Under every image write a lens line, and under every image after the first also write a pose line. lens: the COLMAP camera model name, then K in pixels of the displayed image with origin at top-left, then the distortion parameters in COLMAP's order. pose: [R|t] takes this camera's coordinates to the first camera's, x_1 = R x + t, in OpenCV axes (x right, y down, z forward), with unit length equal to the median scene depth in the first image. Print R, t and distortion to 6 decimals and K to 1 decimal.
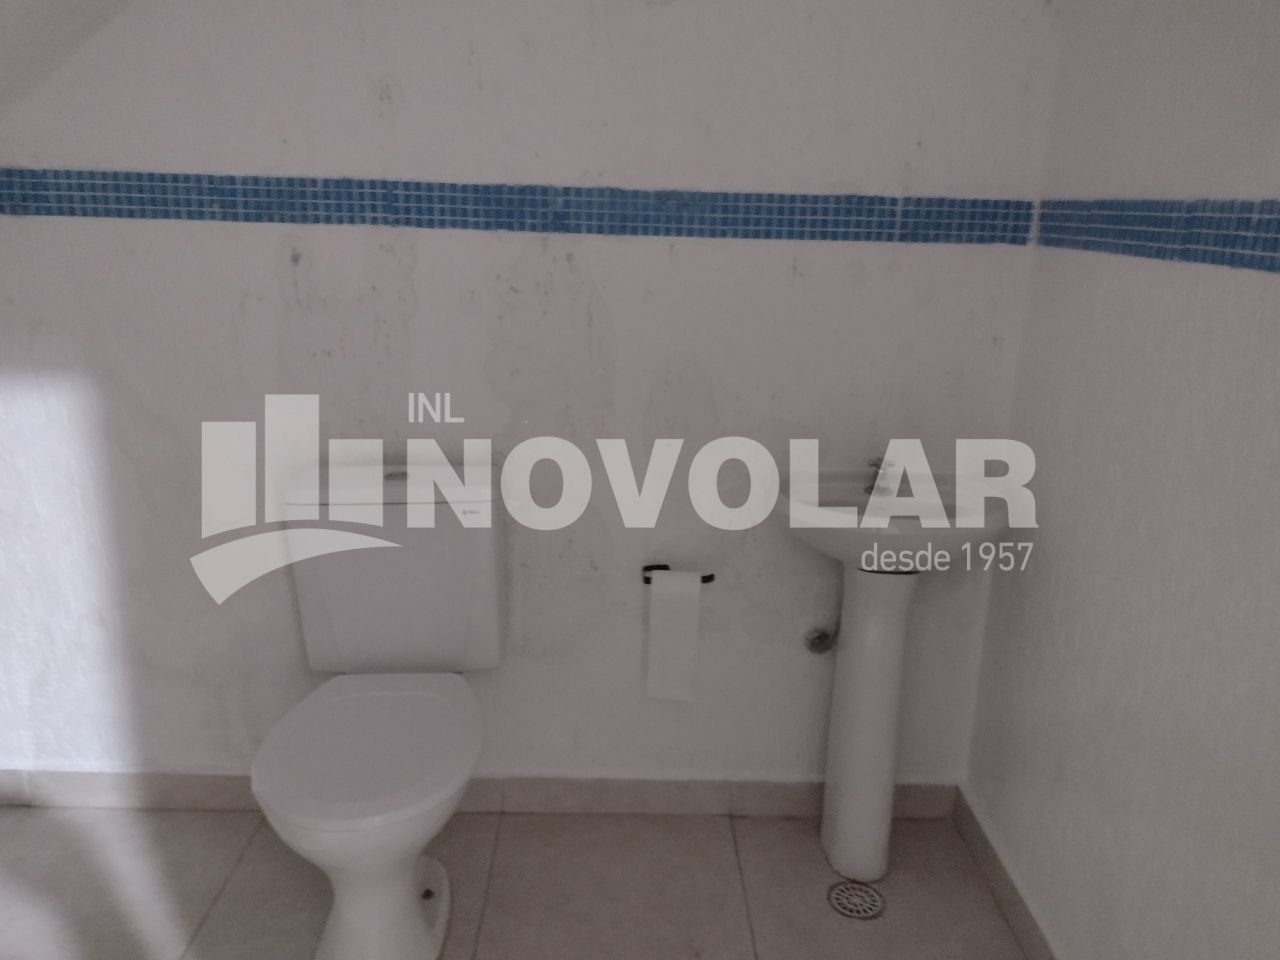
lens RADIAL K [[986.1, 0, 647.2], [0, 986.1, 466.5], [0, 0, 1]] dist [0.034945, -0.039808]
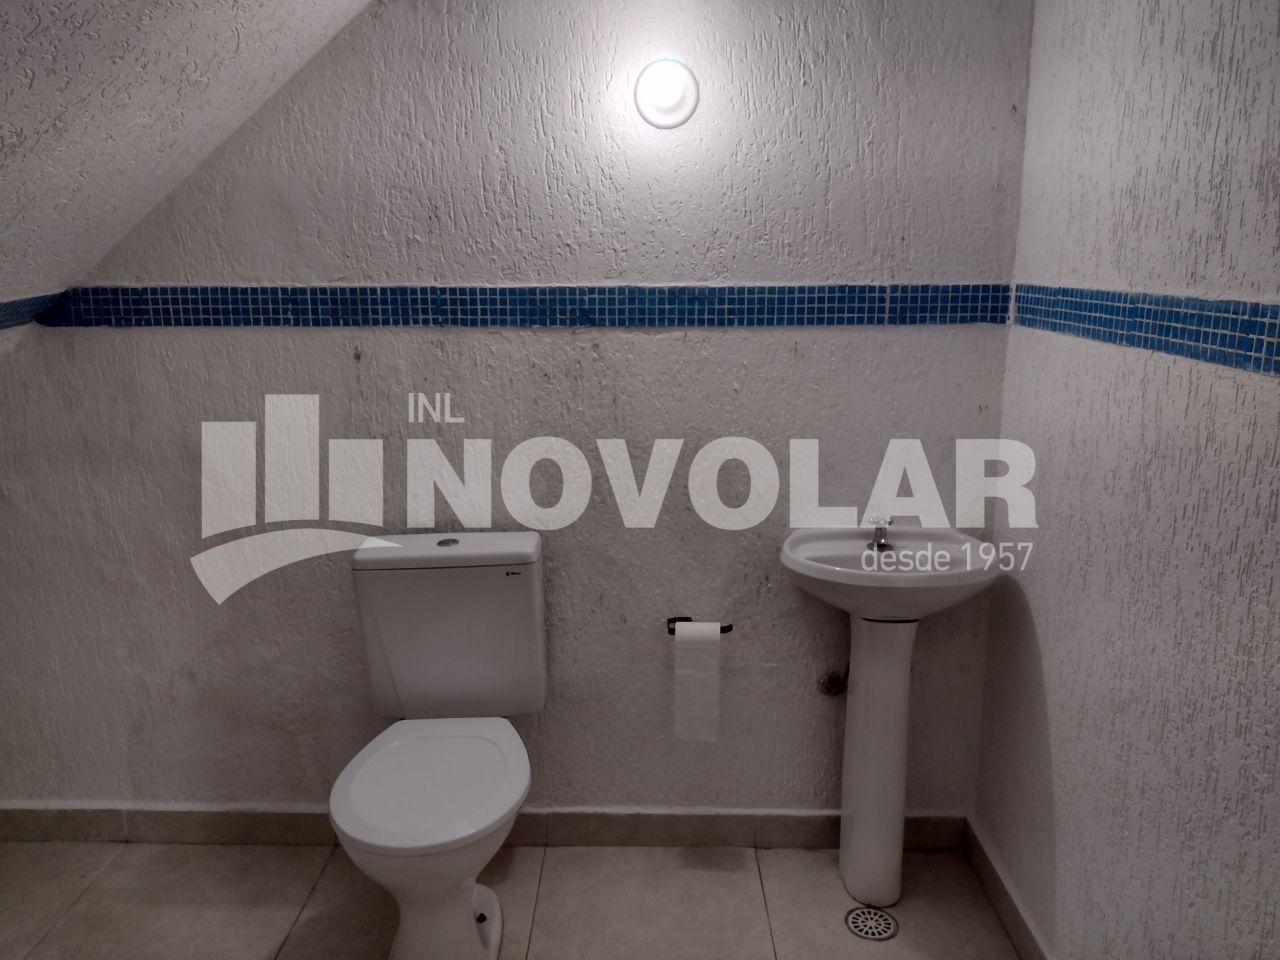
lens RADIAL K [[986.1, 0, 628.8], [0, 986.1, 493.2], [0, 0, 1]] dist [0.034945, -0.039808]
pose [[0.998520, -0.024199, -0.048698, 0.010926], [0.023113, 0.999474, -0.022752, -0.018145], [0.049223, 0.021593, 0.998554, -0.127742]]
